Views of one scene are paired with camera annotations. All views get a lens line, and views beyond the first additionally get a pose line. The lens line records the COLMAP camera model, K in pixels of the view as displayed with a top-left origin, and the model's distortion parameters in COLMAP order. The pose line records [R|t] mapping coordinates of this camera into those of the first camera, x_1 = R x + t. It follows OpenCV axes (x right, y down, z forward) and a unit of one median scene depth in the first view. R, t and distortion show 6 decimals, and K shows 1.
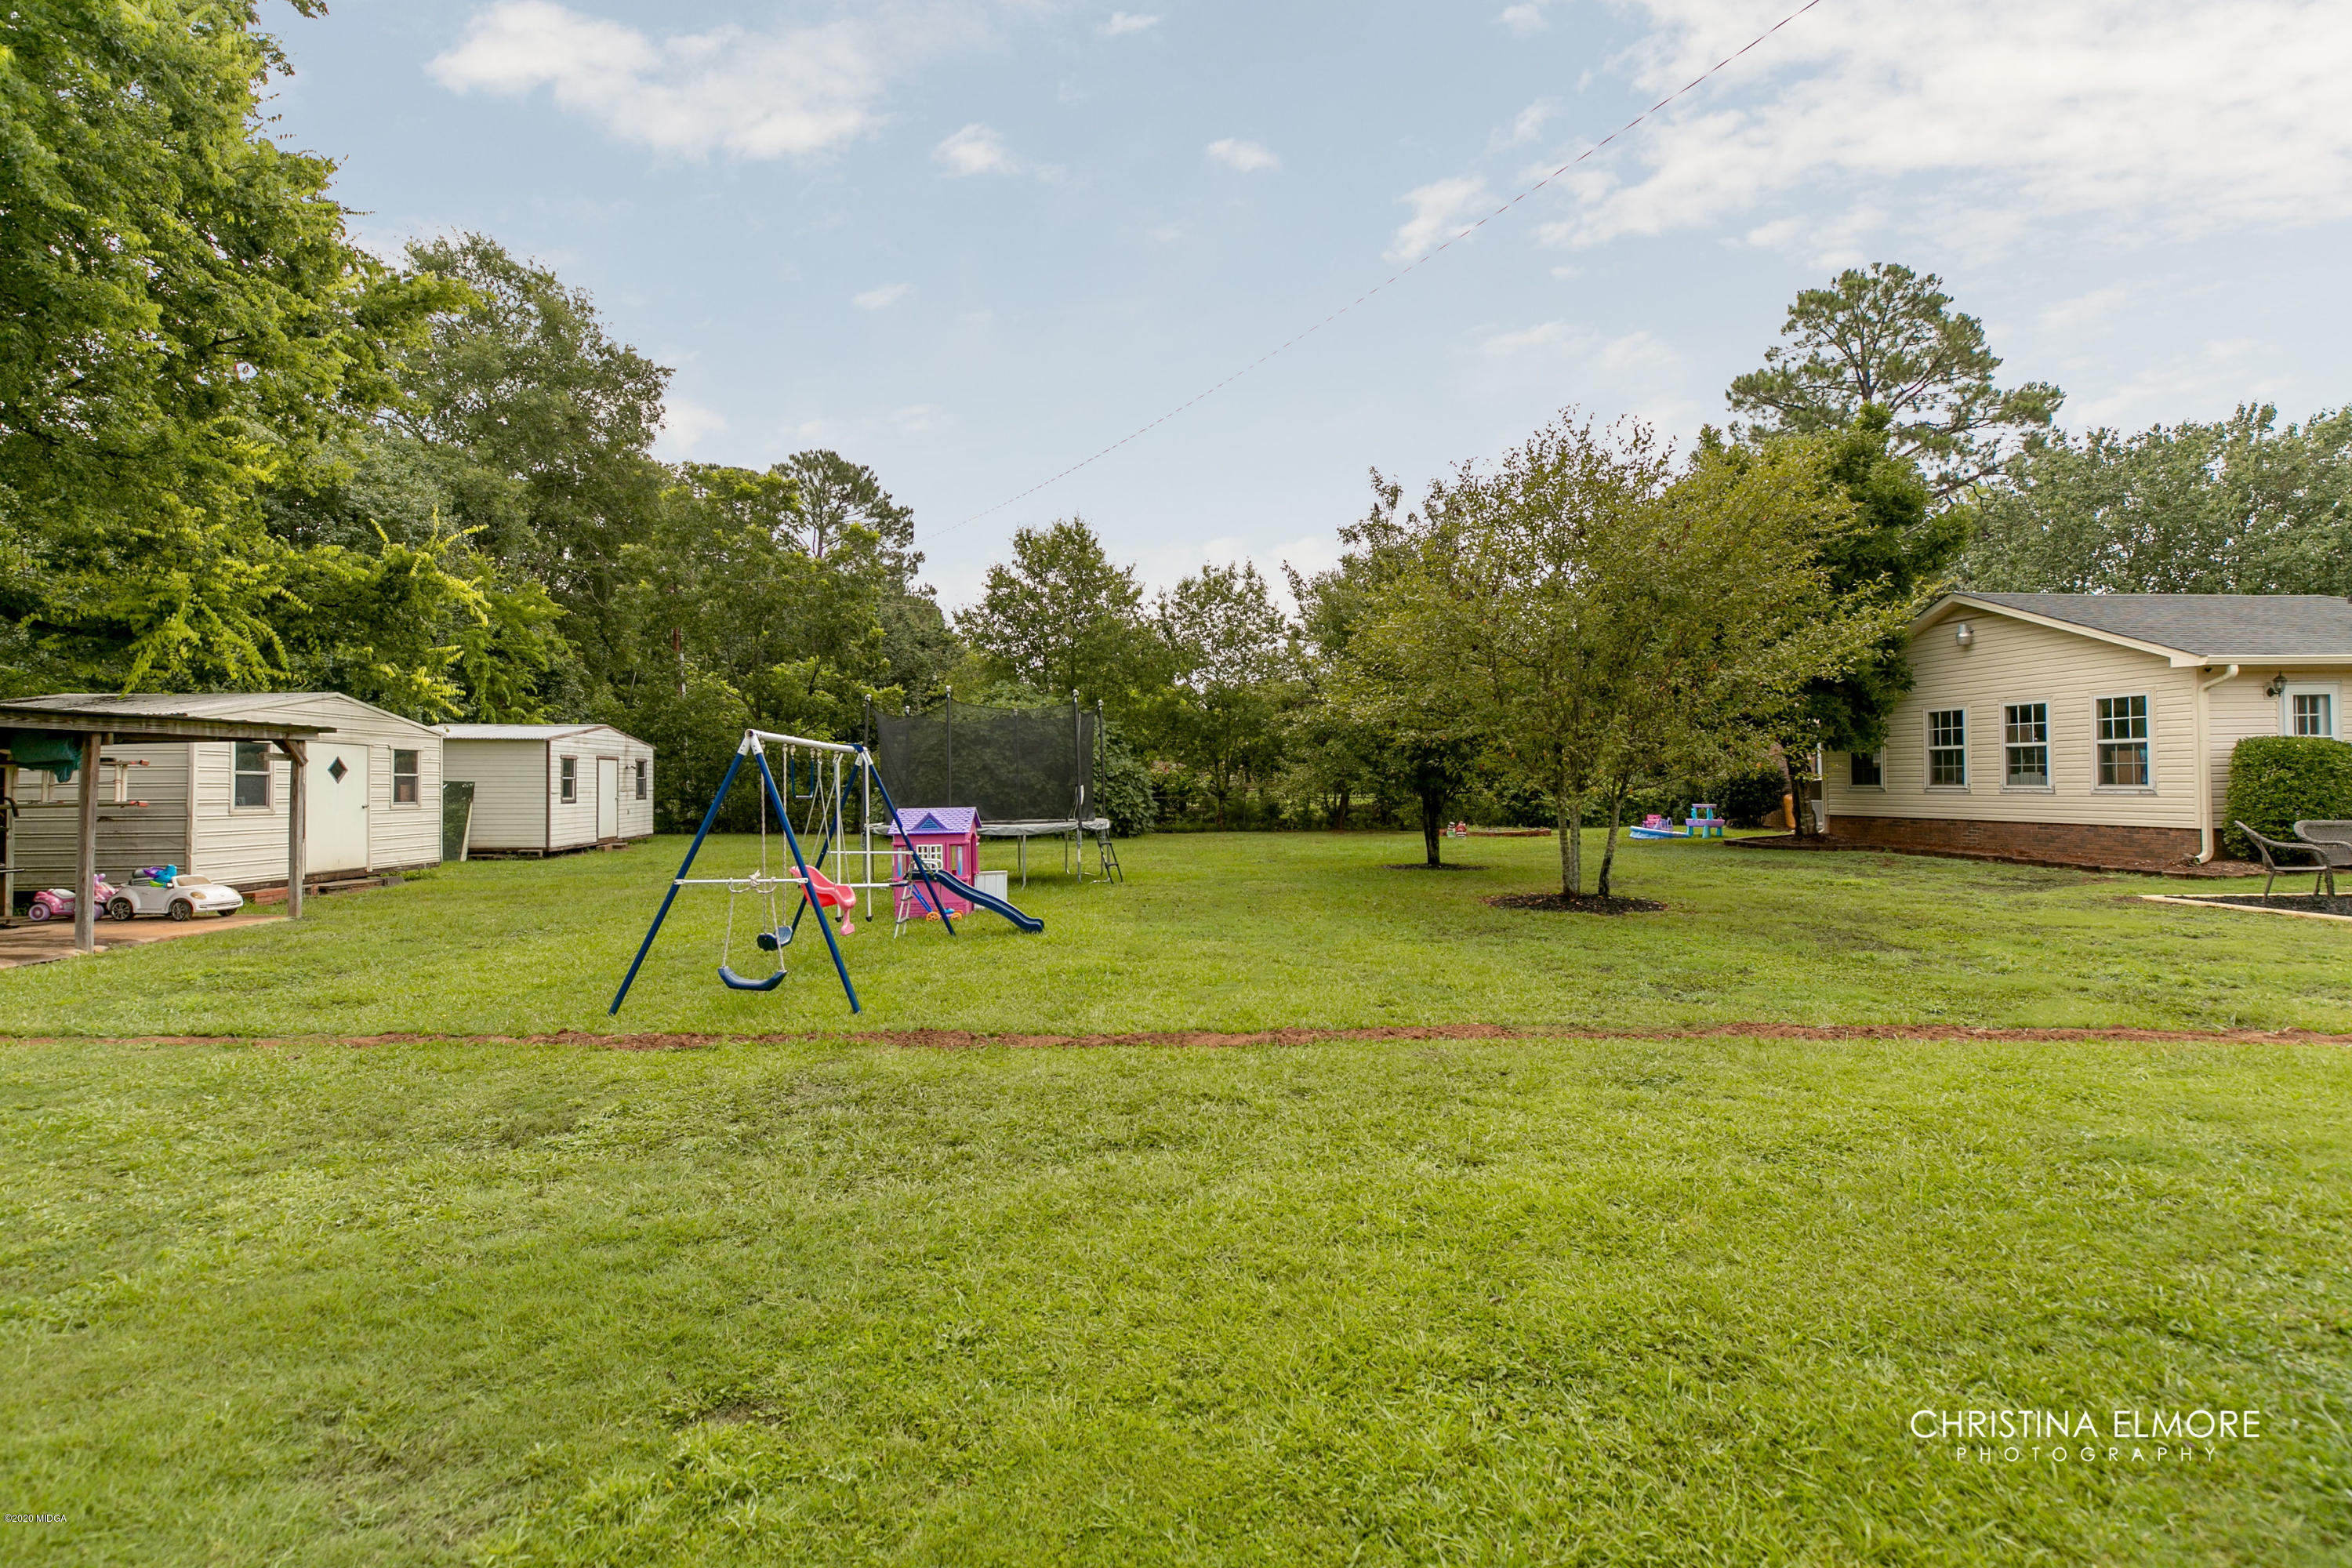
lens RADIAL K [[1076.1, 0, 1175.4], [0, 1076.1, 769.4], [0, 0, 1]] dist [0.003739, 0.000193]
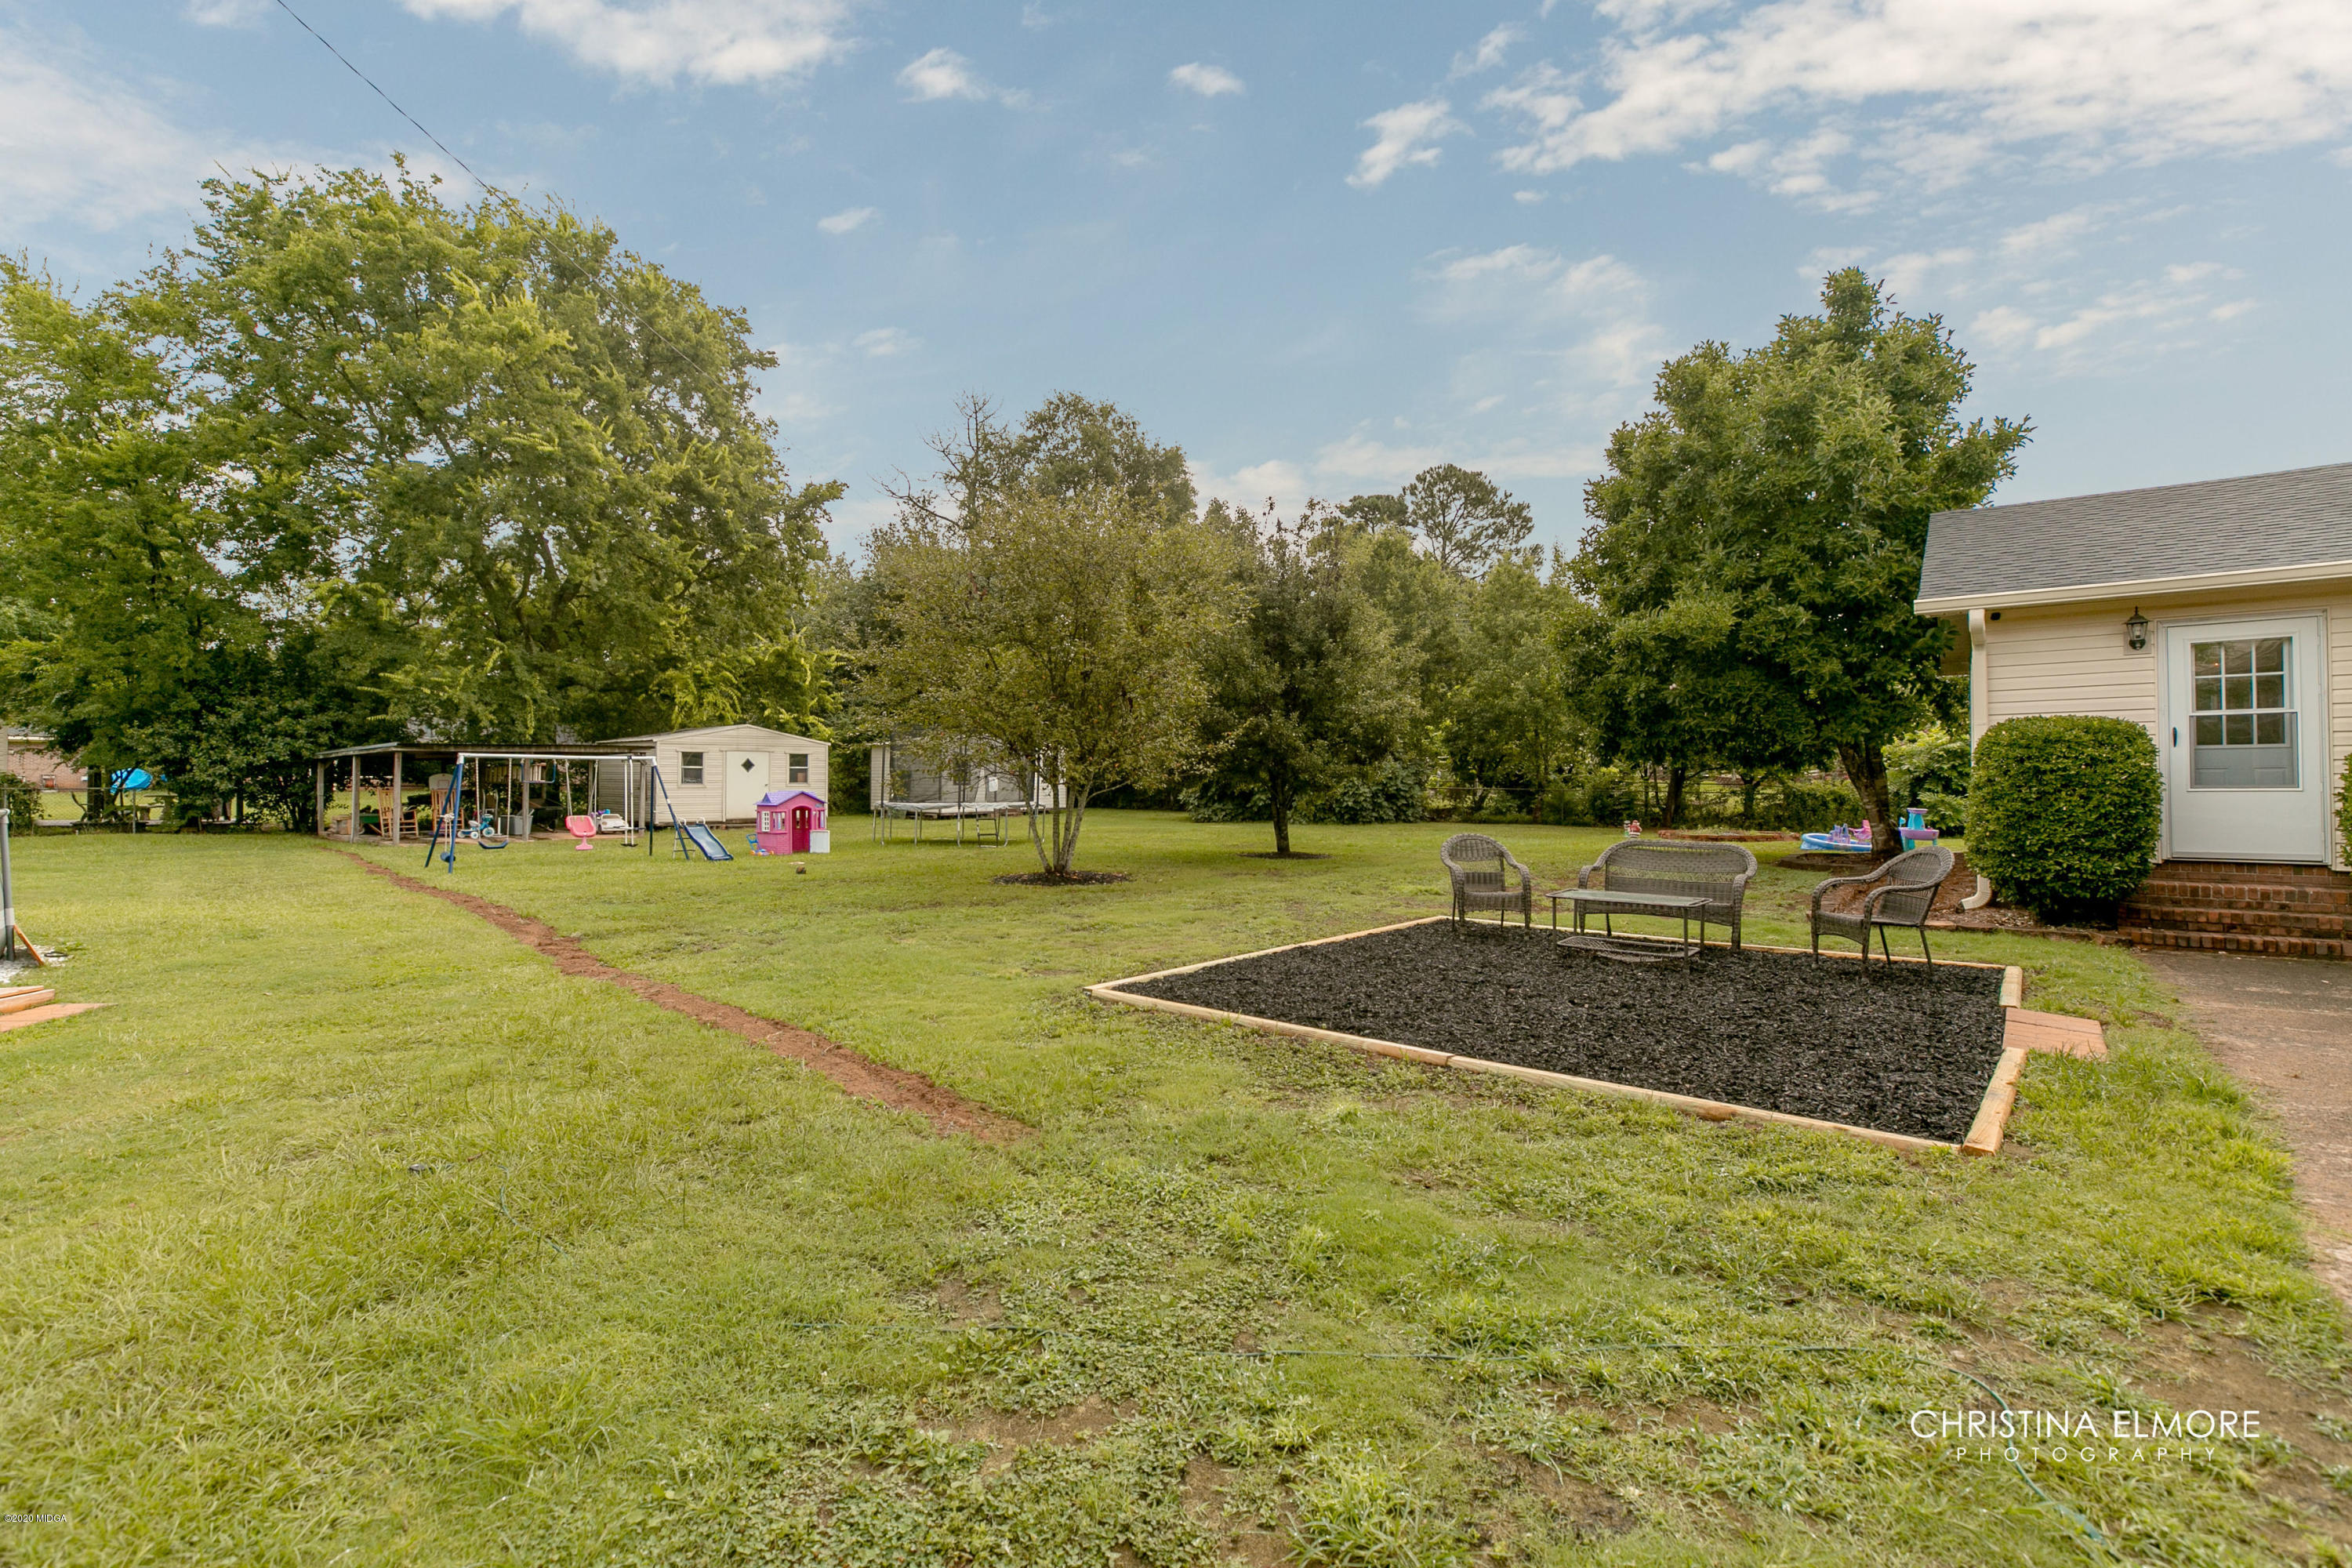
lens RADIAL K [[1031.3, 0, 1179.7], [0, 1031.3, 773.1], [0, 0, 1]] dist [0.002987, 0.000211]
pose [[0.725037, 0.007128, -0.688673, 0.828130], [0.007525, 0.999805, 0.018270, -0.011120], [0.688668, -0.018428, 0.724842, 0.174149]]
